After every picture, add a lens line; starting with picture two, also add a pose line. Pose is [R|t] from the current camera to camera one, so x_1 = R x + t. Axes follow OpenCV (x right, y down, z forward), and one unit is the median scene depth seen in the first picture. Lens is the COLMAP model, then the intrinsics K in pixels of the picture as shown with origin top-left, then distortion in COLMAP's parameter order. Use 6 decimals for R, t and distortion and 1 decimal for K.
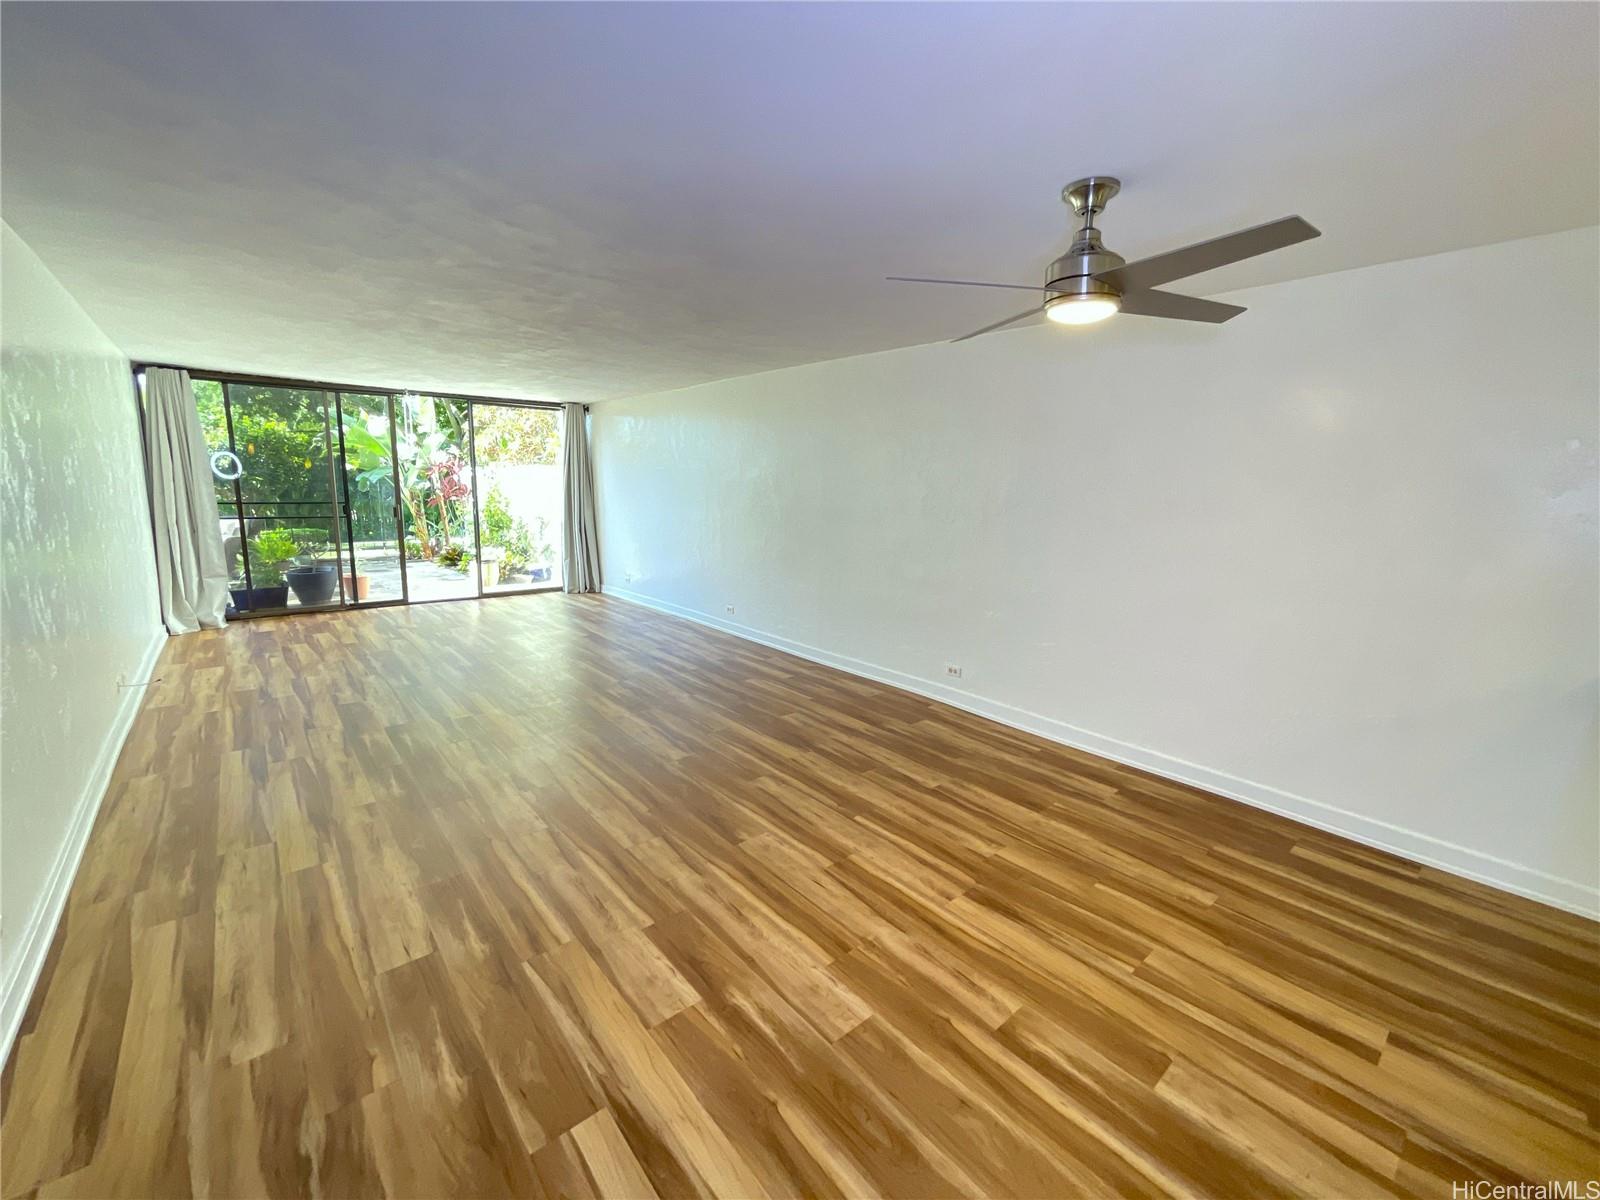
lens RADIAL K [[654.5, 0, 789.6], [0, 654.5, 597.1], [0, 0, 1]] dist [0.002086, -0.000651]
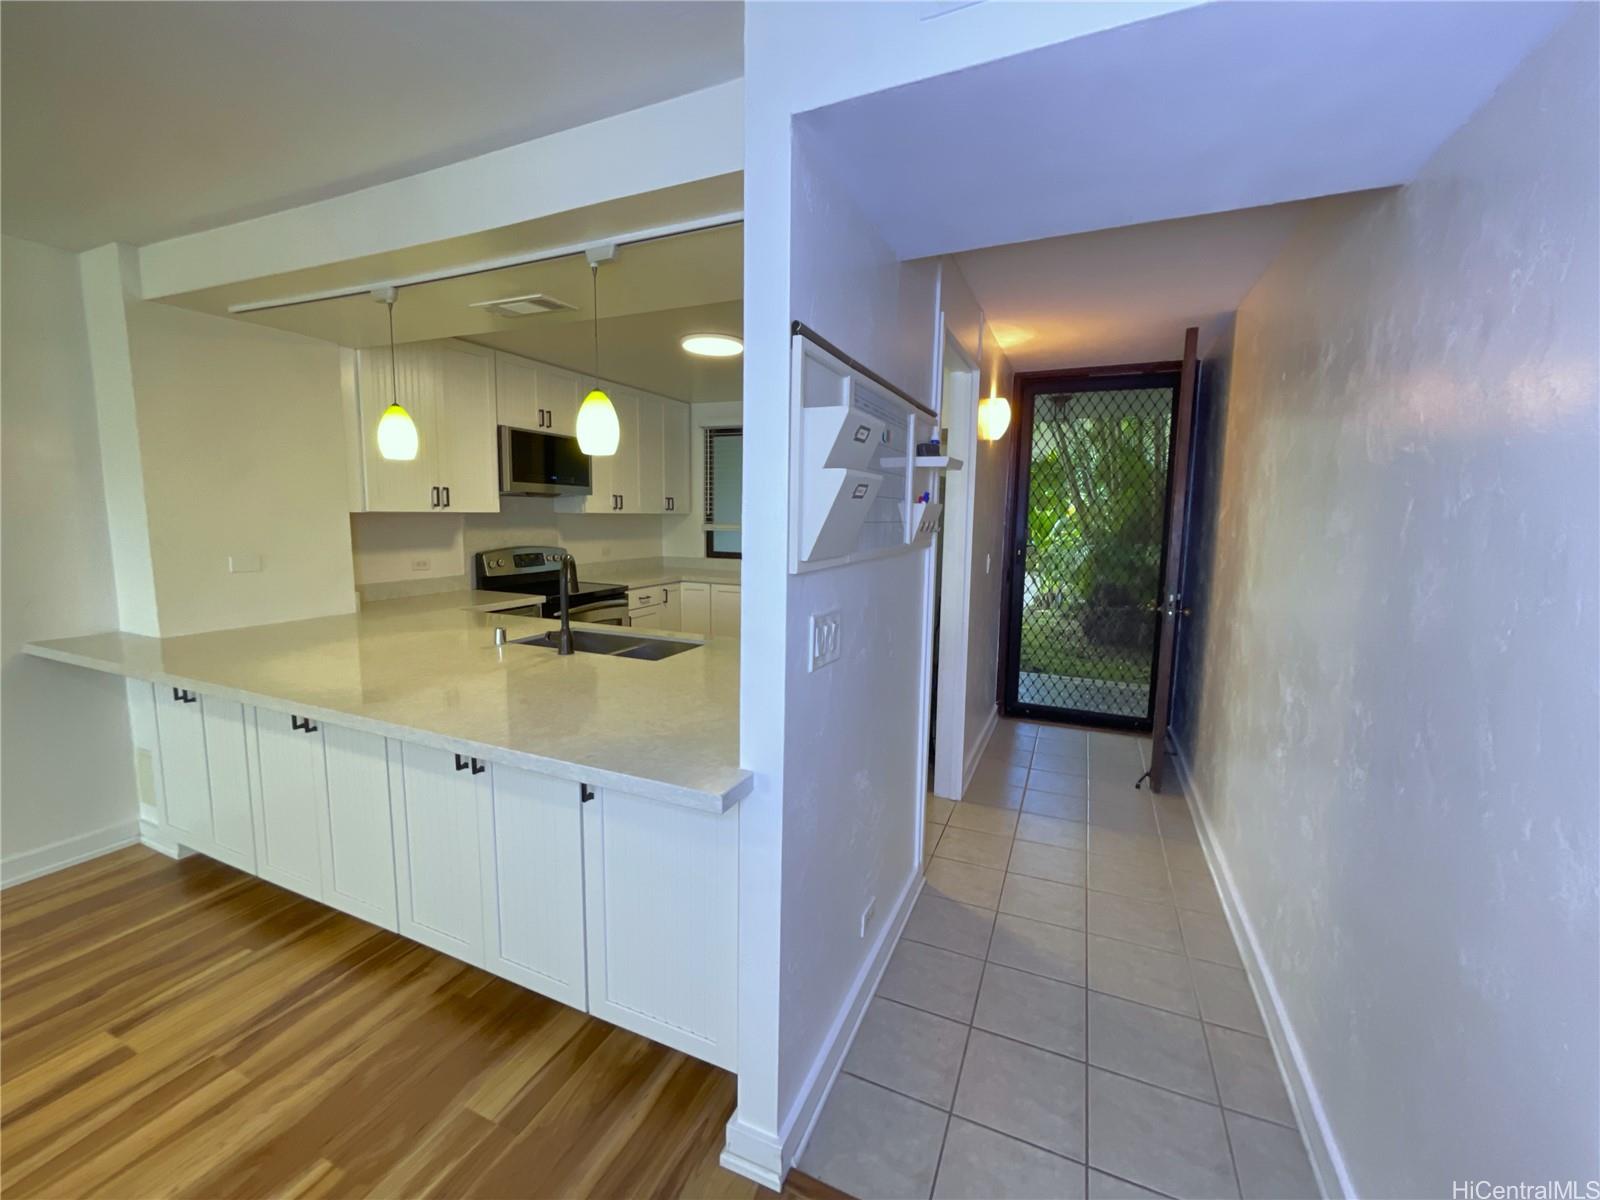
lens RADIAL K [[654.5, 0, 793.2], [0, 654.5, 595.6], [0, 0, 1]] dist [0.002086, -0.000651]
pose [[-0.436693, -0.141098, 0.888477, -0.343550], [0.124943, 0.968539, 0.215223, -0.060132], [-0.890892, 0.204995, -0.405325, 0.366283]]
